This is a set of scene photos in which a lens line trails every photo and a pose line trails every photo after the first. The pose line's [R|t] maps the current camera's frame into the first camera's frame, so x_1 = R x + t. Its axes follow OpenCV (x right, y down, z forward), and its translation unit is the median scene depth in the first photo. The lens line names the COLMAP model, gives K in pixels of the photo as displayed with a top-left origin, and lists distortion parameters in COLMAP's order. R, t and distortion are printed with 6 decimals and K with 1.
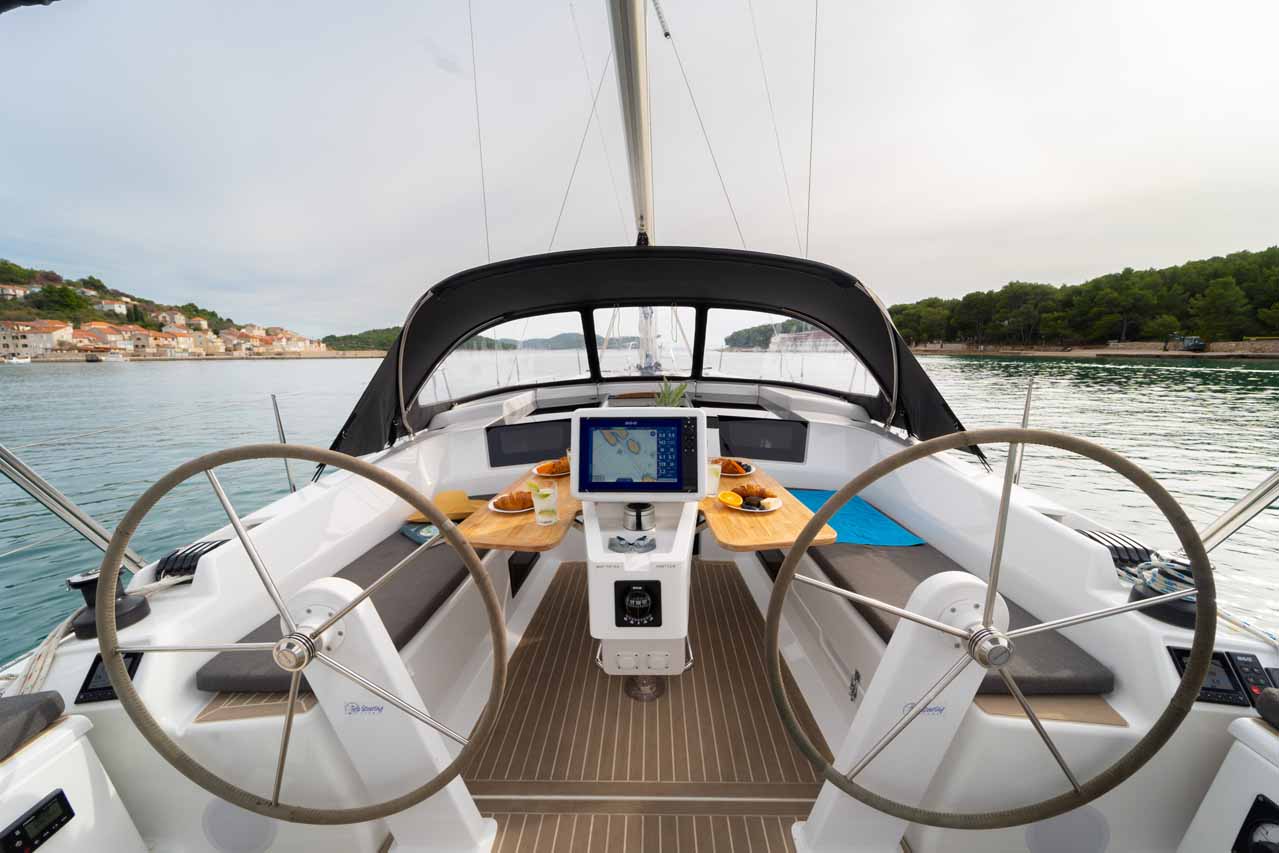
lens RADIAL K [[490.7, 0, 639.7], [0, 490.7, 447.1], [0, 0, 1]] dist [0.001627, 0.000127]
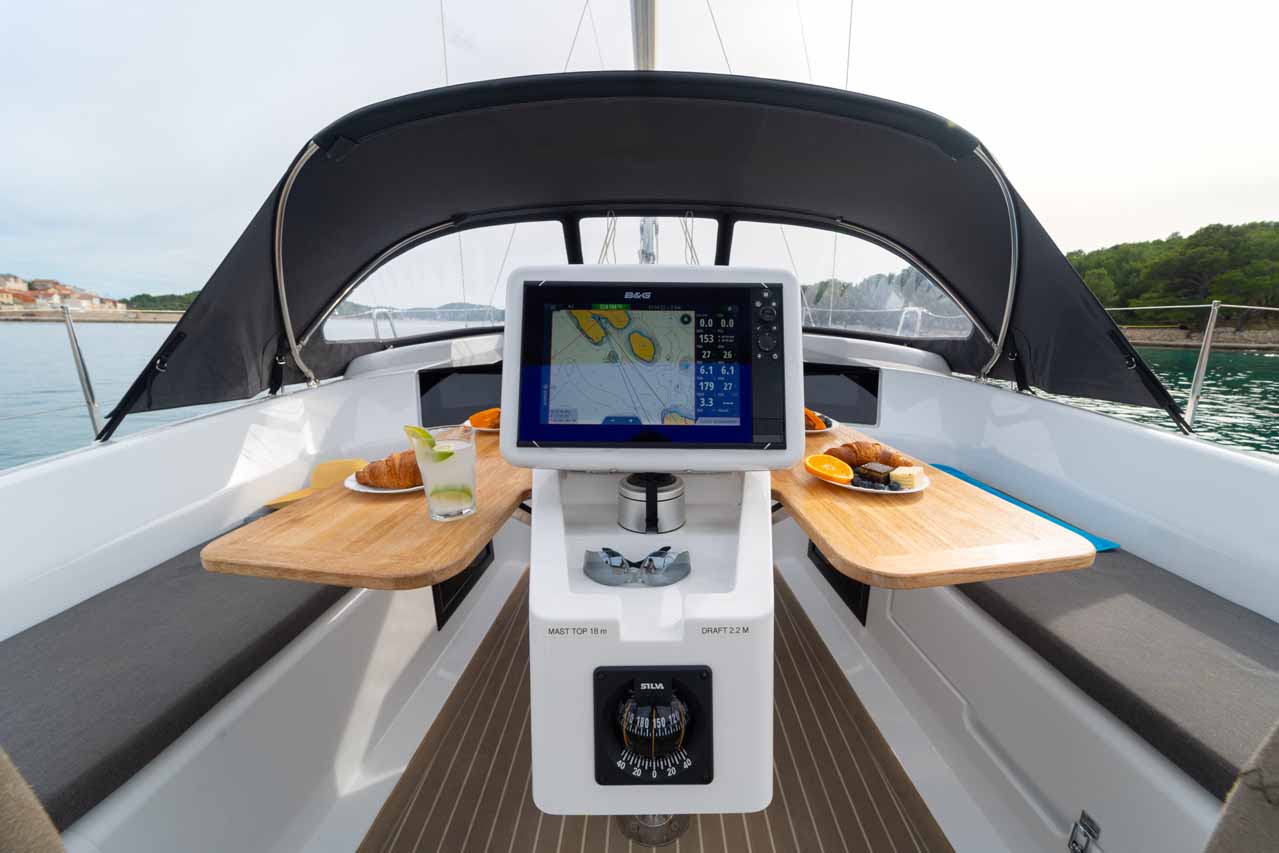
lens RADIAL K [[513.9, 0, 659.6], [0, 513.9, 434.4], [0, 0, 1]] dist [0.002325, 0.000198]
pose [[0.998869, 0.009884, 0.046498, -0.017486], [-0.010478, 0.999866, 0.012559, 0.071612], [-0.046368, -0.013032, 0.998839, 0.519967]]
